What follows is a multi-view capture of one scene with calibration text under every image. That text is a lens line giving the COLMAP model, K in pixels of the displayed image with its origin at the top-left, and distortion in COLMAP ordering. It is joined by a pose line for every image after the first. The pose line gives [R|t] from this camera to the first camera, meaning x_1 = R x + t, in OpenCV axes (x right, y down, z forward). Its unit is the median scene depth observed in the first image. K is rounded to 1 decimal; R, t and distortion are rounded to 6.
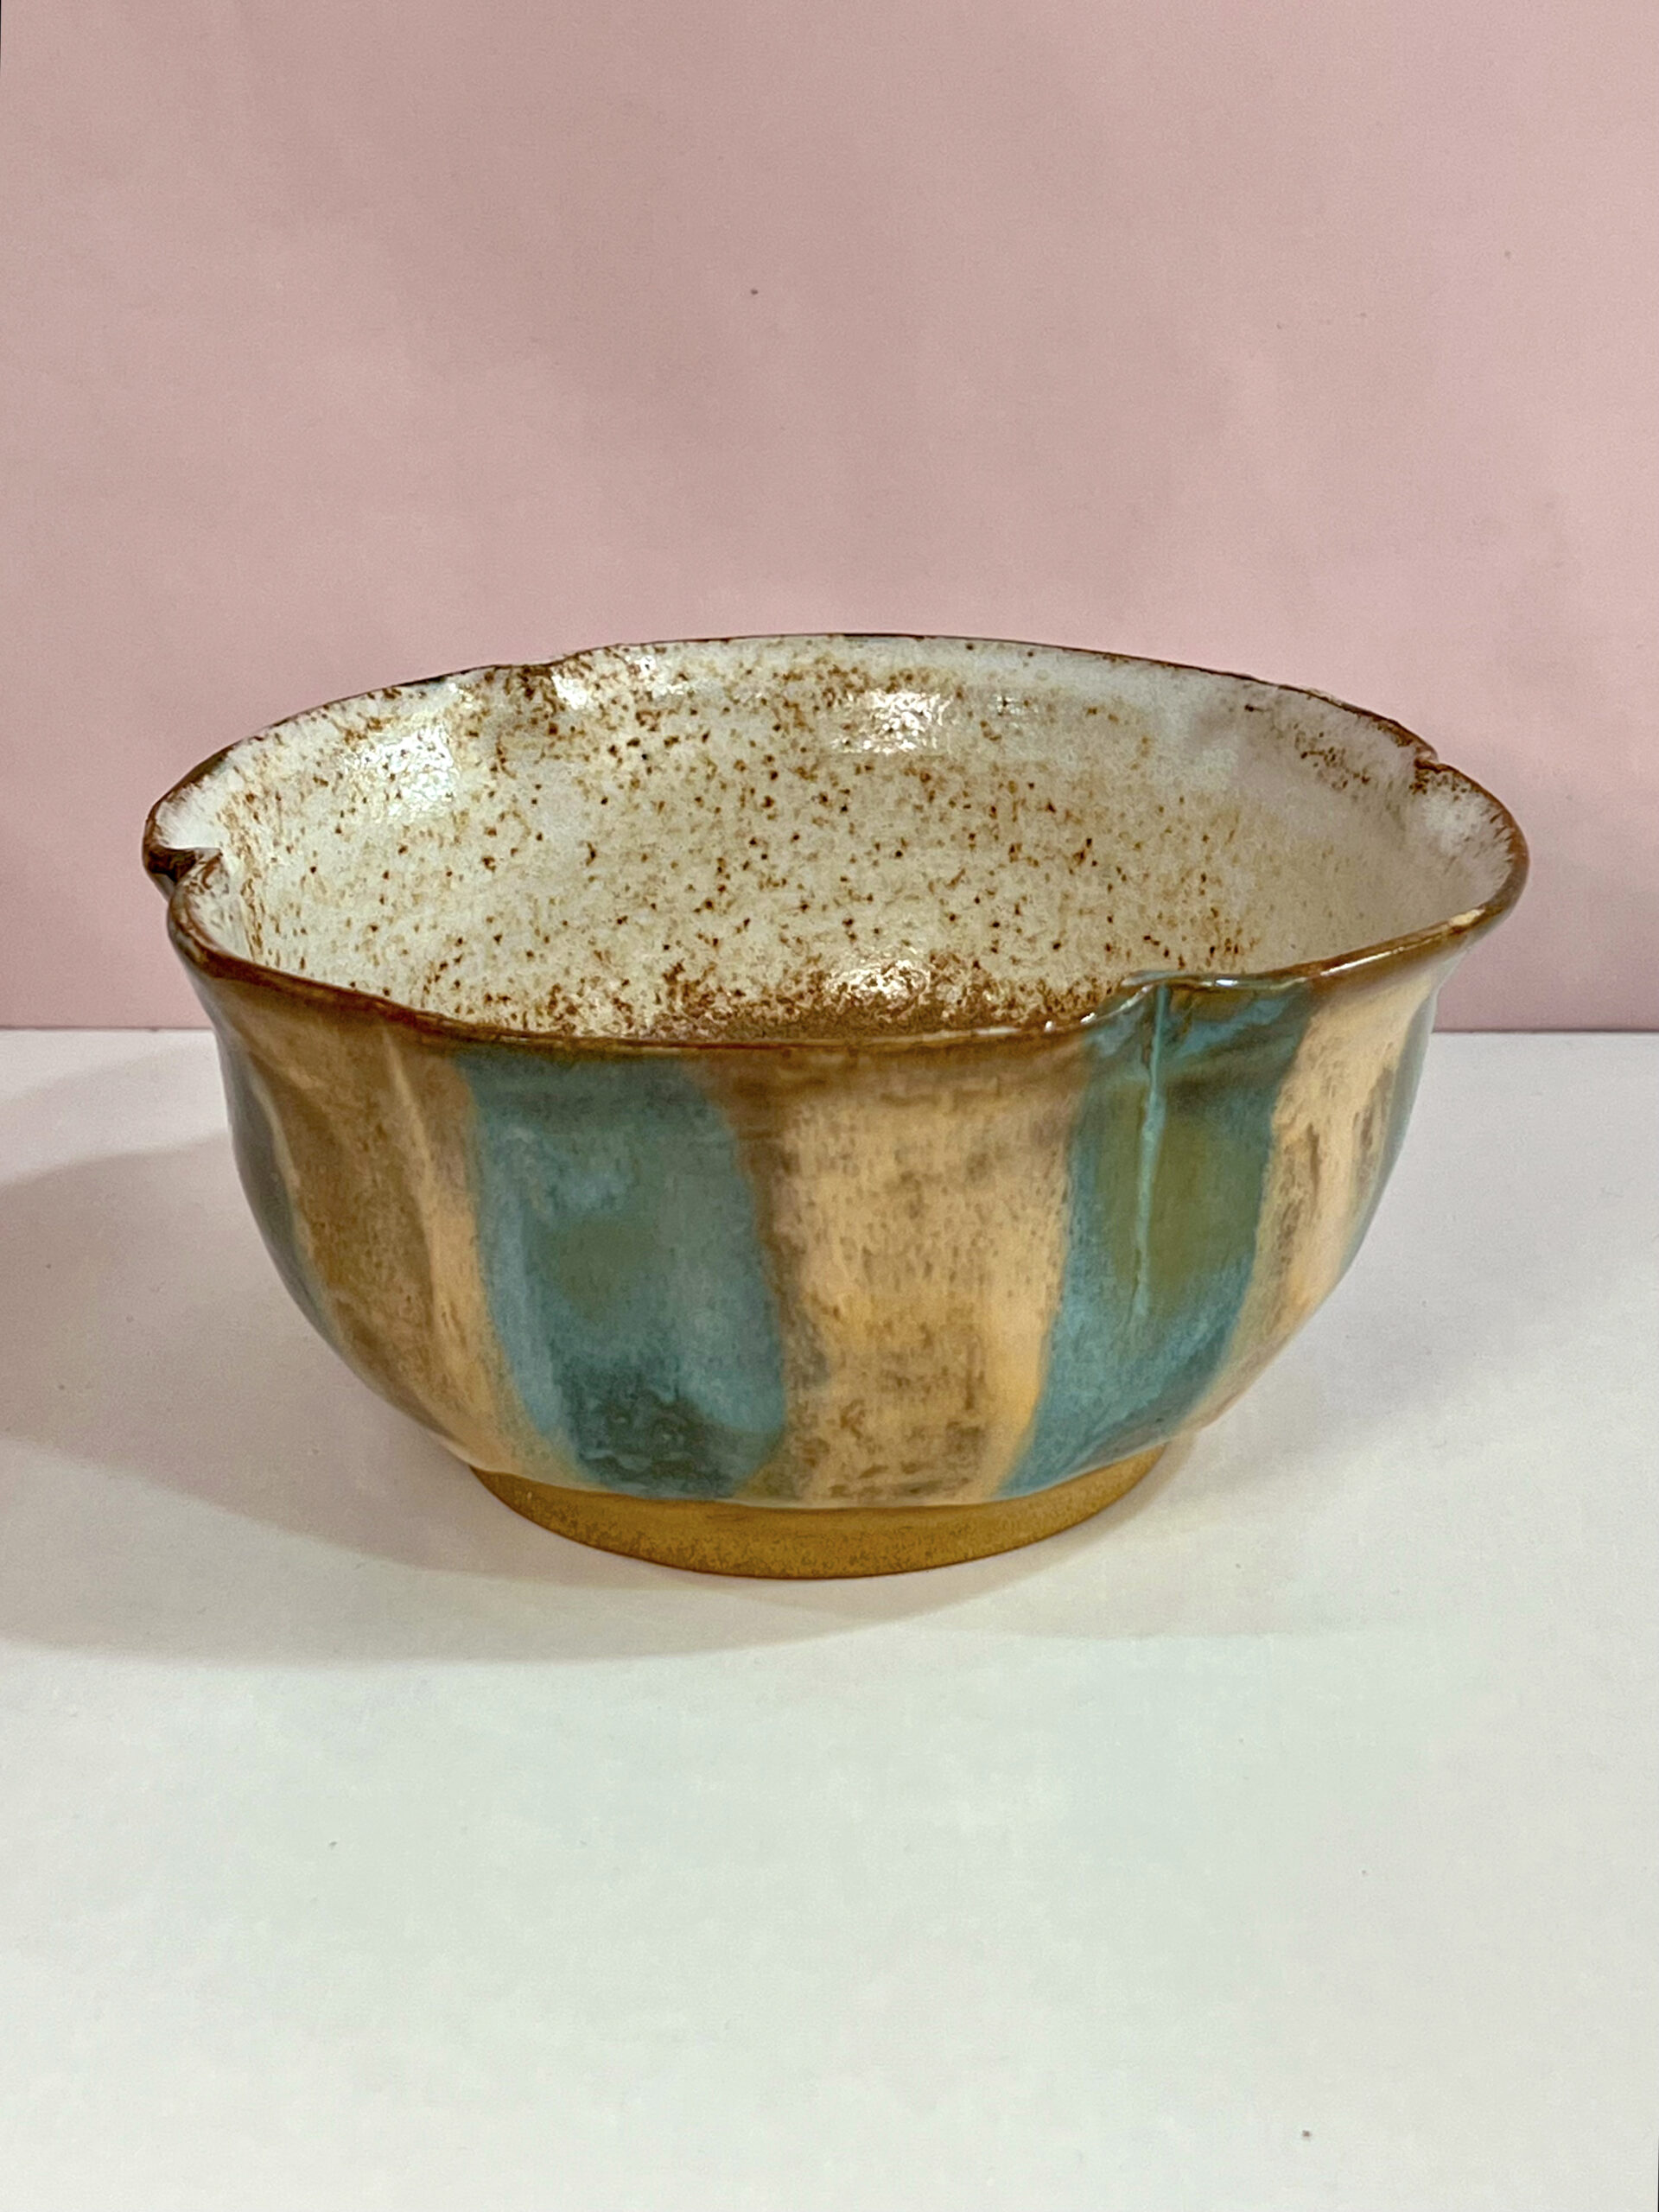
lens RADIAL K [[3920.3, 0, 829.5], [0, 3920.3, 1106.3], [0, 0, 1]] dist [0.012620, 0.000000]
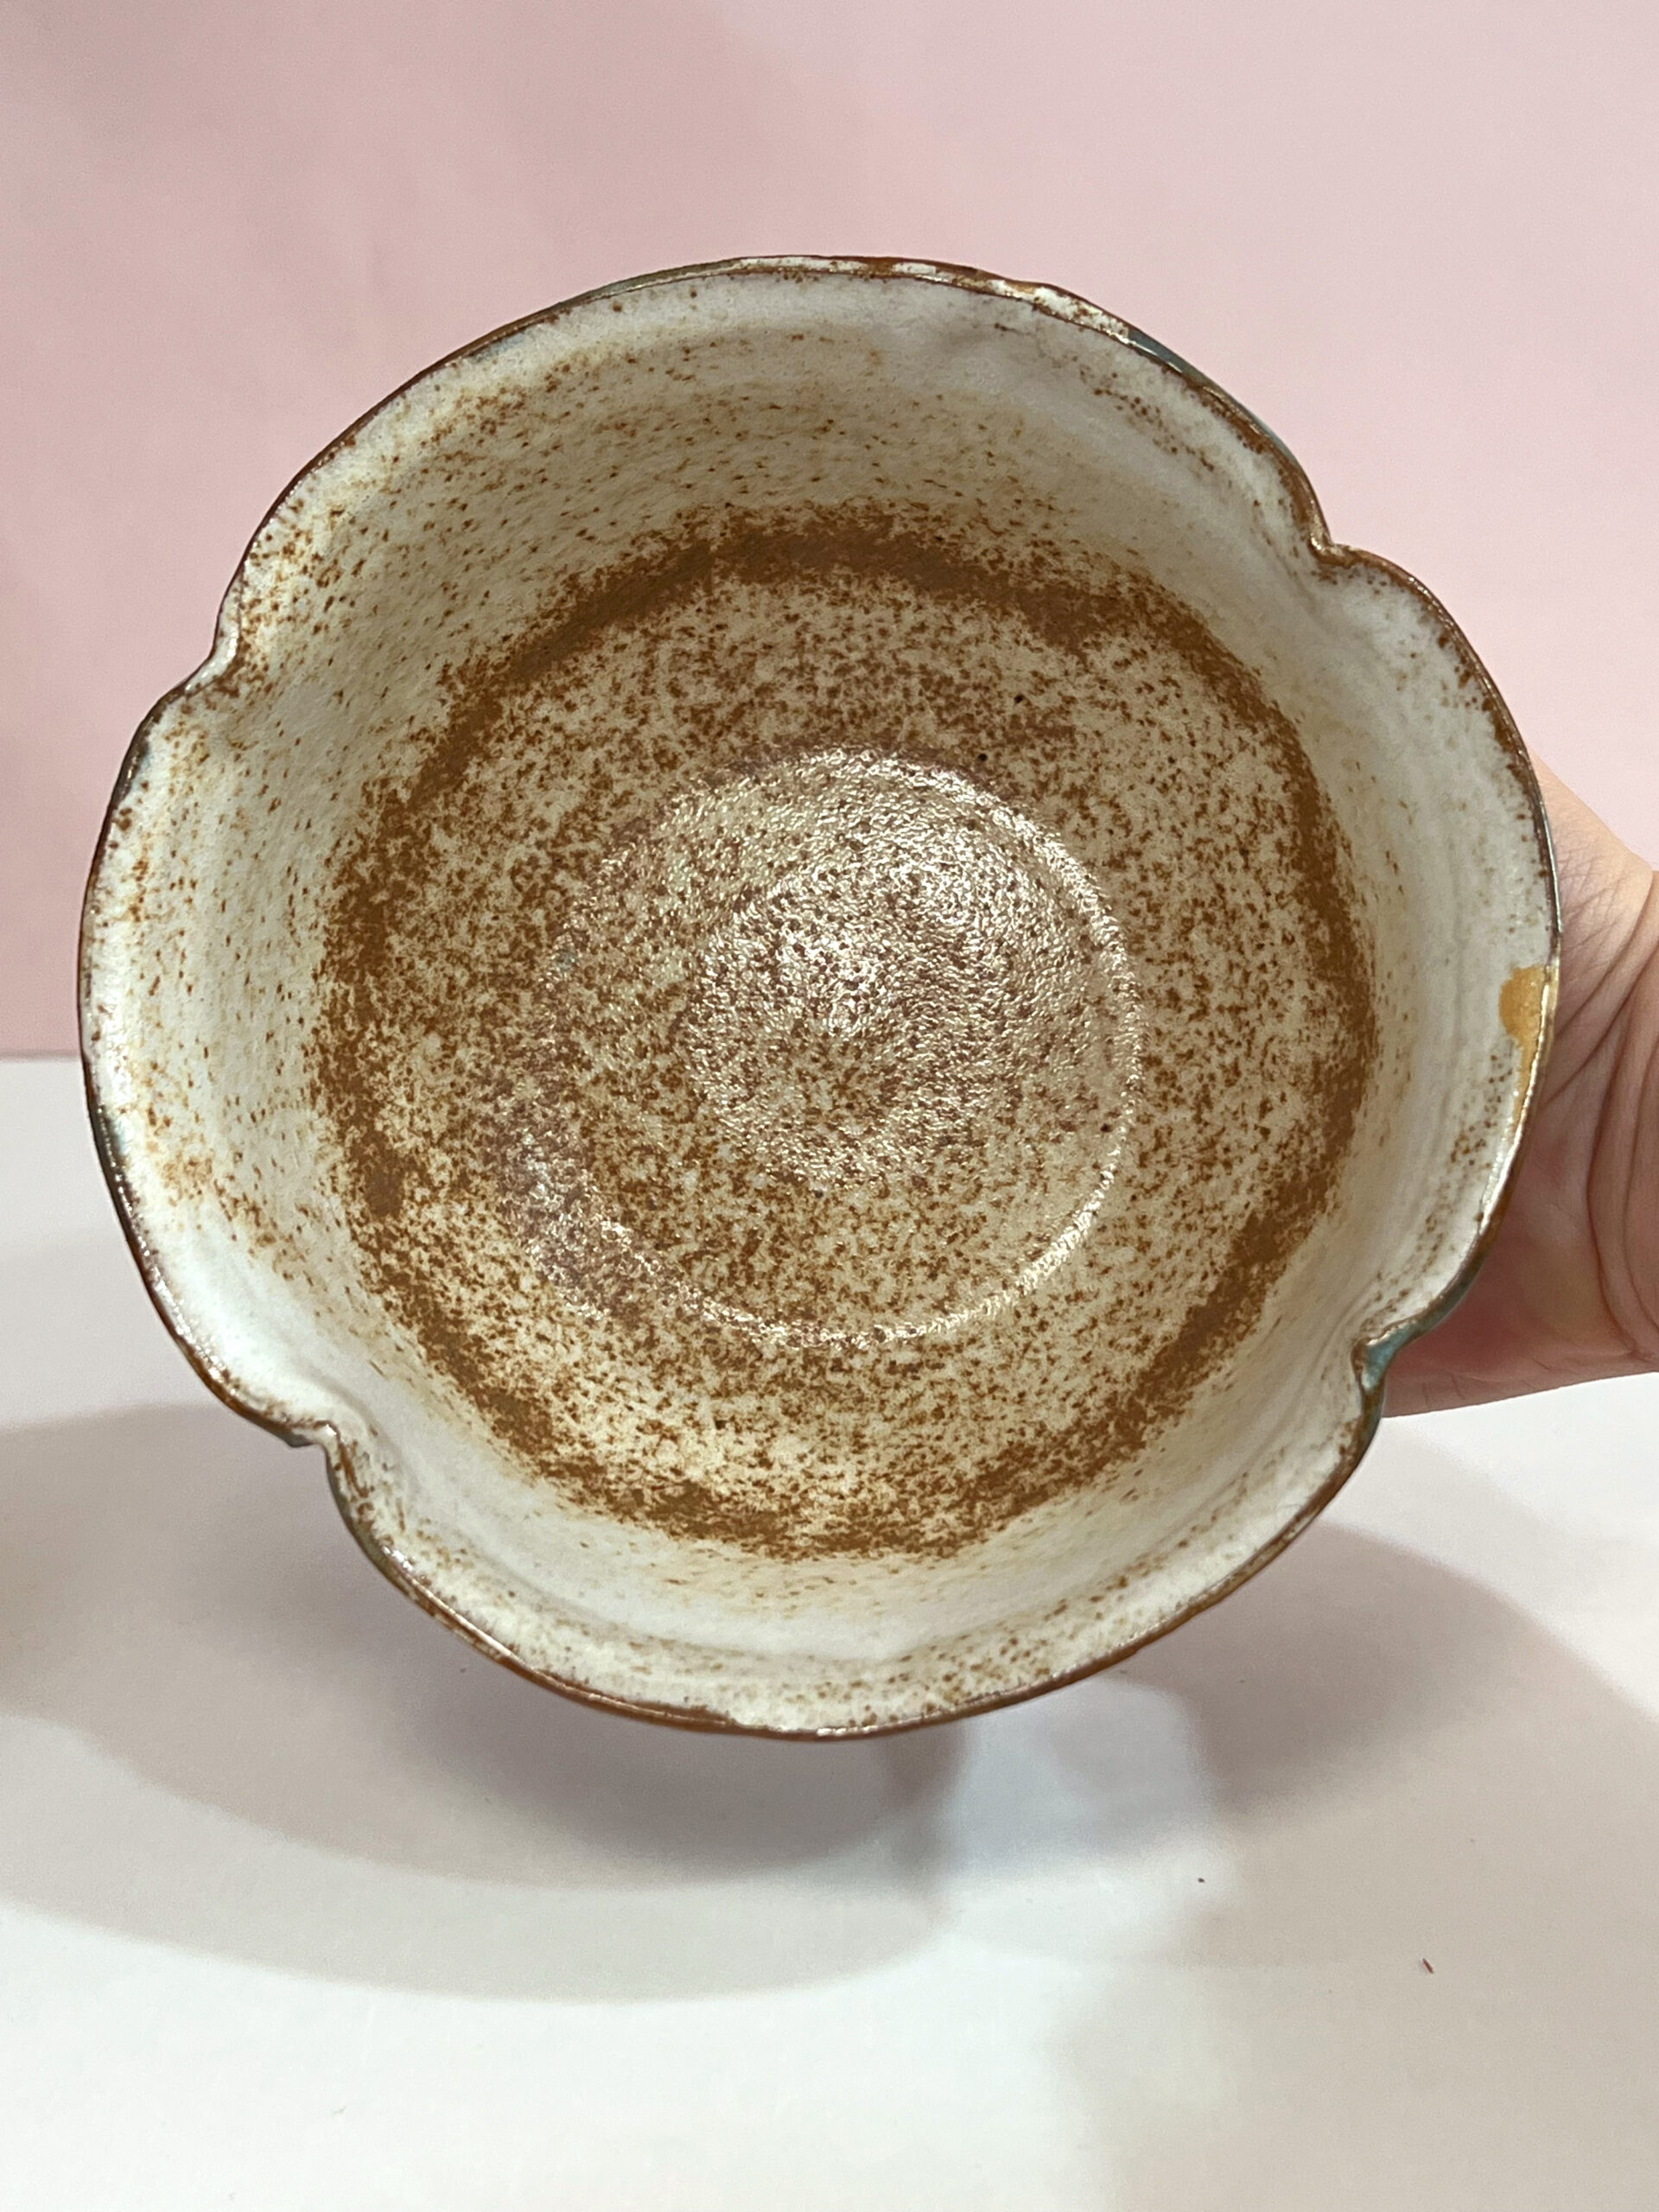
lens RADIAL K [[3048.8, 0, 829.7], [0, 3048.8, 1106.2], [0, 0, 1]] dist [-0.000617, 0.000000]
pose [[0.865158, -0.499939, -0.039529, 0.016103], [0.259517, 0.378864, 0.888320, -0.612119], [-0.429130, -0.778796, 0.457520, 0.561877]]
